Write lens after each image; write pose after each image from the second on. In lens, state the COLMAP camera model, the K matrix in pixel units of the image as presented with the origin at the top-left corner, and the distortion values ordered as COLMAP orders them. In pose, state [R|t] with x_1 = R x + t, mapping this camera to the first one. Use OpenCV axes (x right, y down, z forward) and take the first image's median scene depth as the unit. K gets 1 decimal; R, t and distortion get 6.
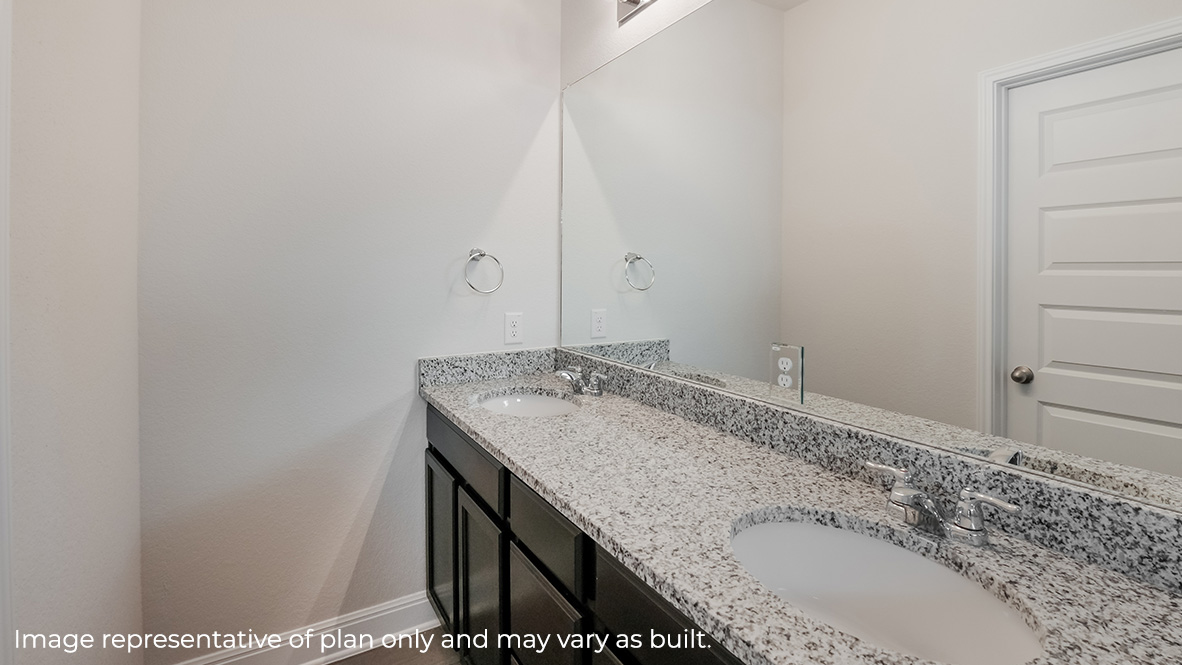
lens RADIAL K [[512.8, 0, 583.2], [0, 512.8, 311.1], [0, 0, 1]] dist [-0.005772, -0.000629]
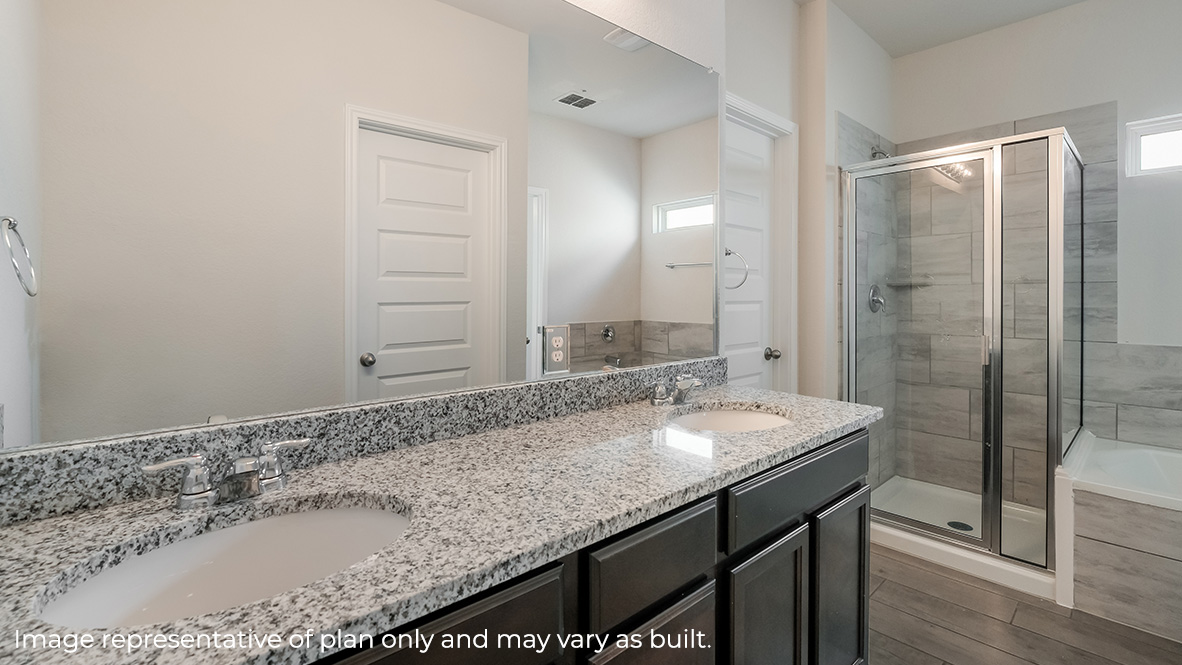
lens RADIAL K [[512.8, 0, 583.2], [0, 512.8, 311.1], [0, 0, 1]] dist [-0.005772, -0.000629]
pose [[-0.159681, -0.033227, 0.986609, -0.745410], [0.078116, 0.995874, 0.046182, -0.018015], [-0.984073, 0.084444, -0.156426, 1.053606]]
